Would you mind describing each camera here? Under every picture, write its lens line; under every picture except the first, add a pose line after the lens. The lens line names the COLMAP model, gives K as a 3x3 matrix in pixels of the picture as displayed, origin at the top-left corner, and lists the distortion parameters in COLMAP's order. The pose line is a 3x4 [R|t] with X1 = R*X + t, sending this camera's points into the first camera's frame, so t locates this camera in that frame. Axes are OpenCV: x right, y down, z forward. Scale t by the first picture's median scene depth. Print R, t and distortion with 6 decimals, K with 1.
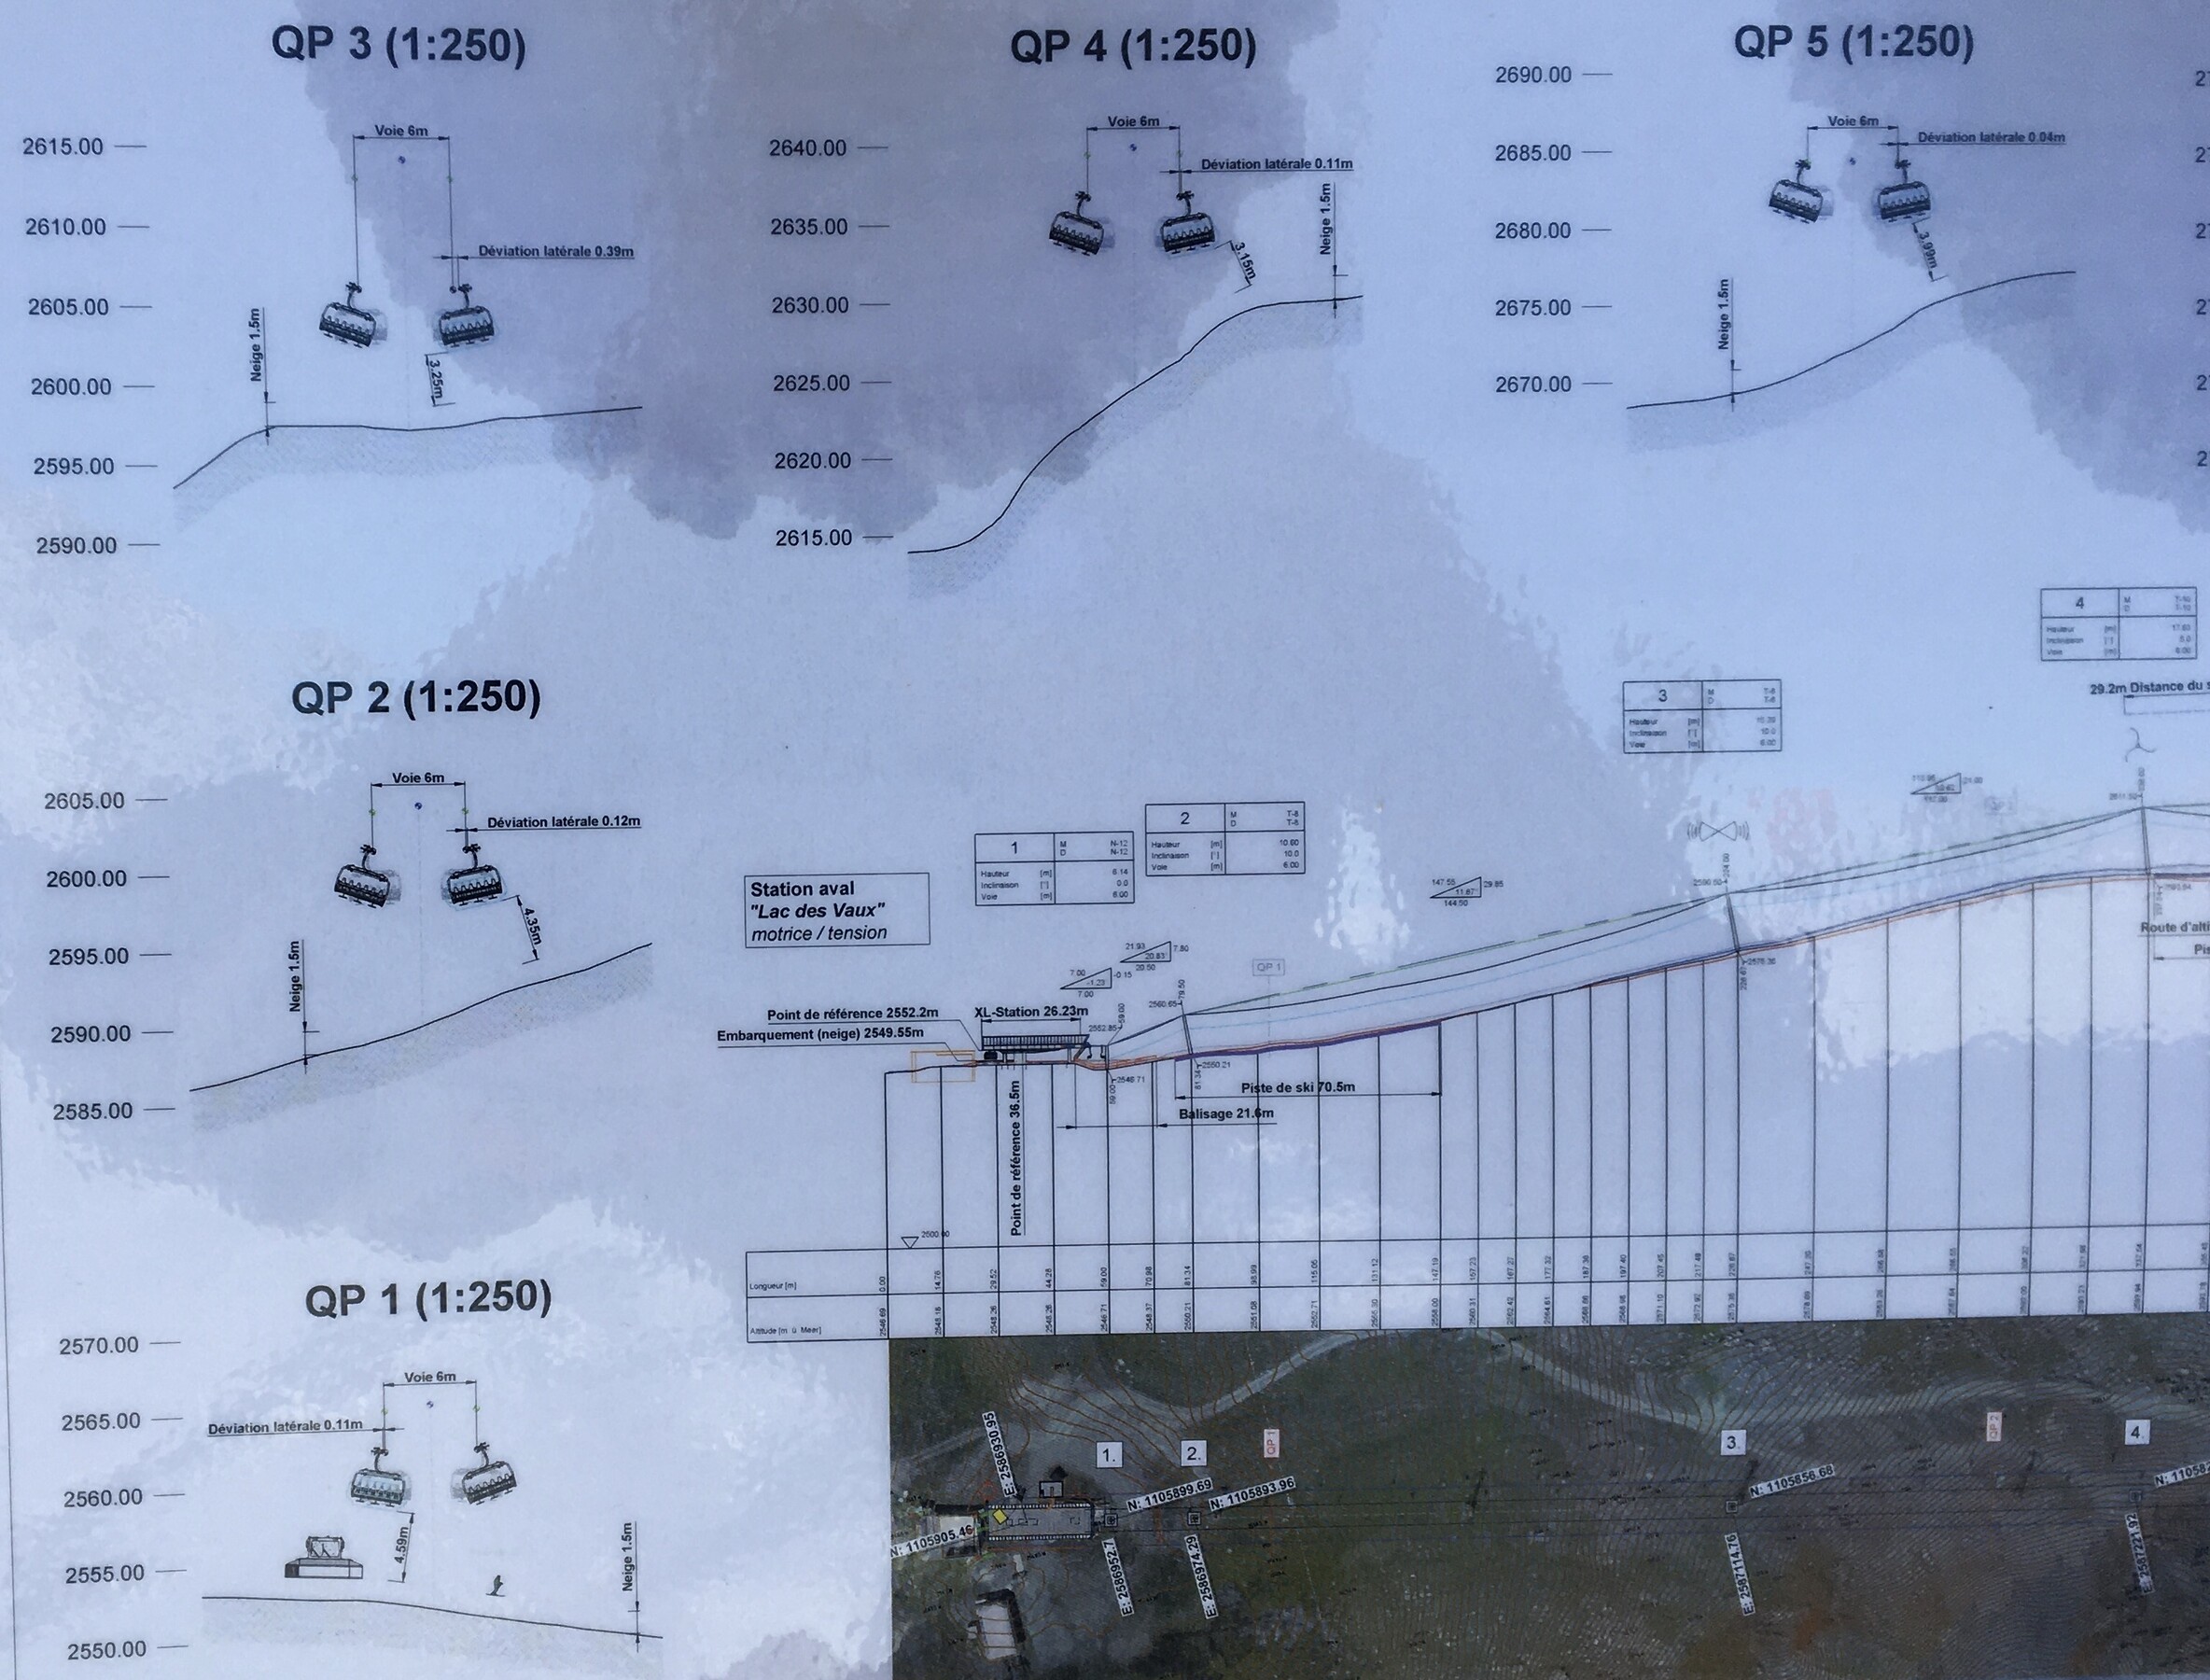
lens RADIAL K [[1999.8, 0, 1105.0], [0, 1999.8, 840.0], [0, 0, 1]] dist [0.004268, -0.070704]
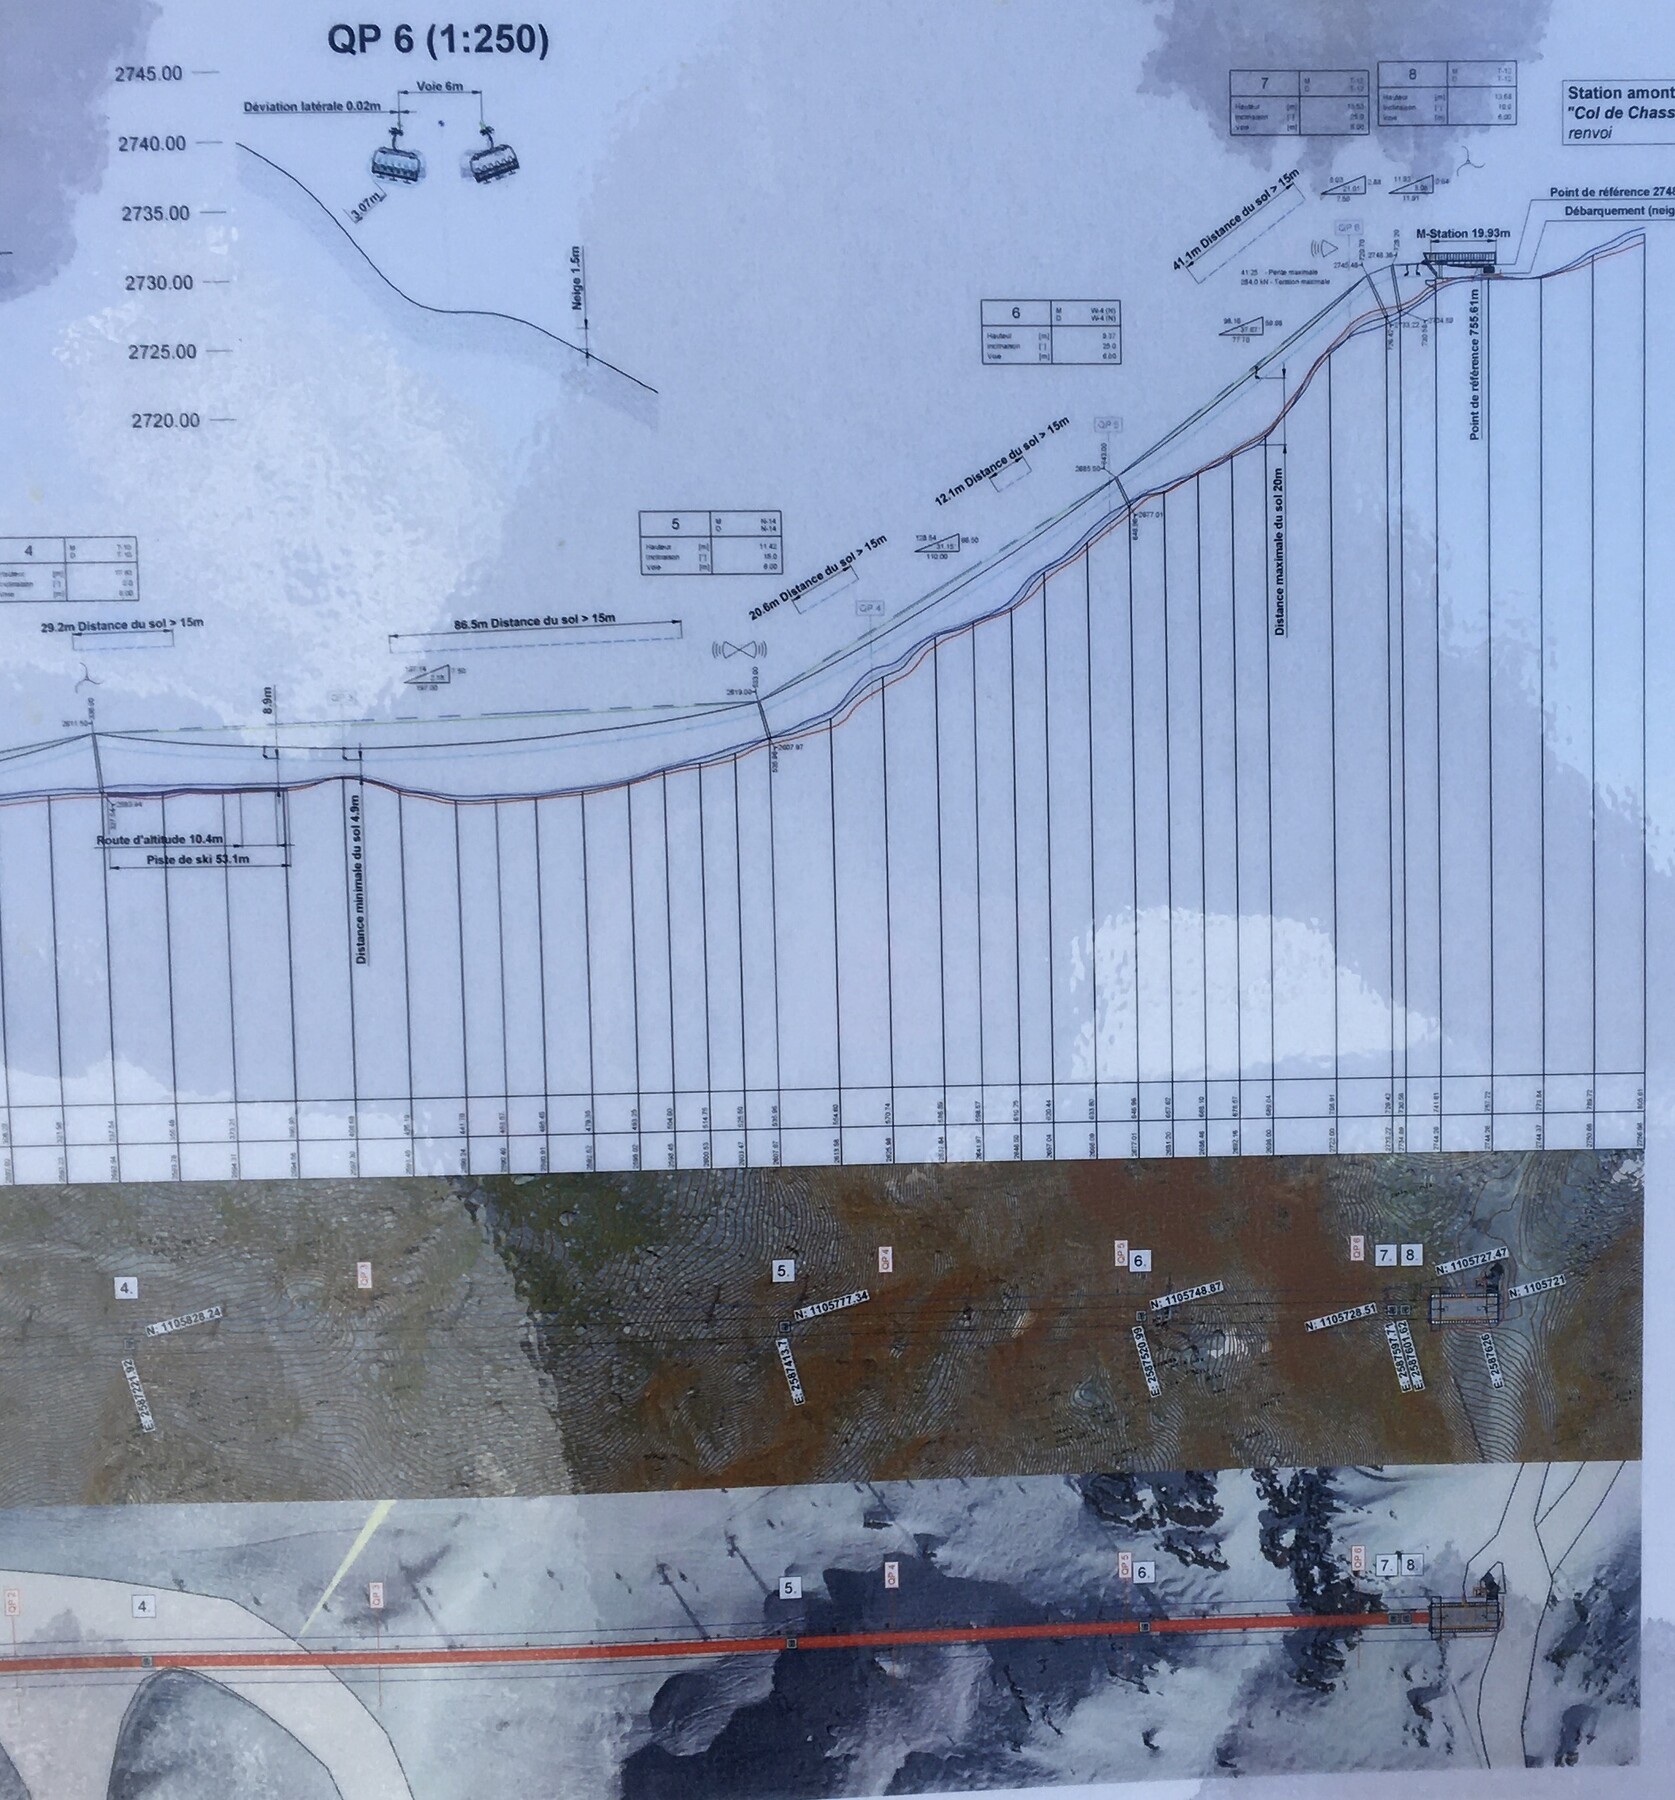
lens RADIAL K [[1742.6, 0, 837.6], [0, 1742.6, 780.9], [0, 0, 1]] dist [-0.006266, 0.013221]
pose [[0.999681, -0.000546, 0.025250, 0.893304], [-0.000072, 0.999701, 0.024470, -0.013424], [-0.025255, -0.024464, 0.999382, 0.009199]]
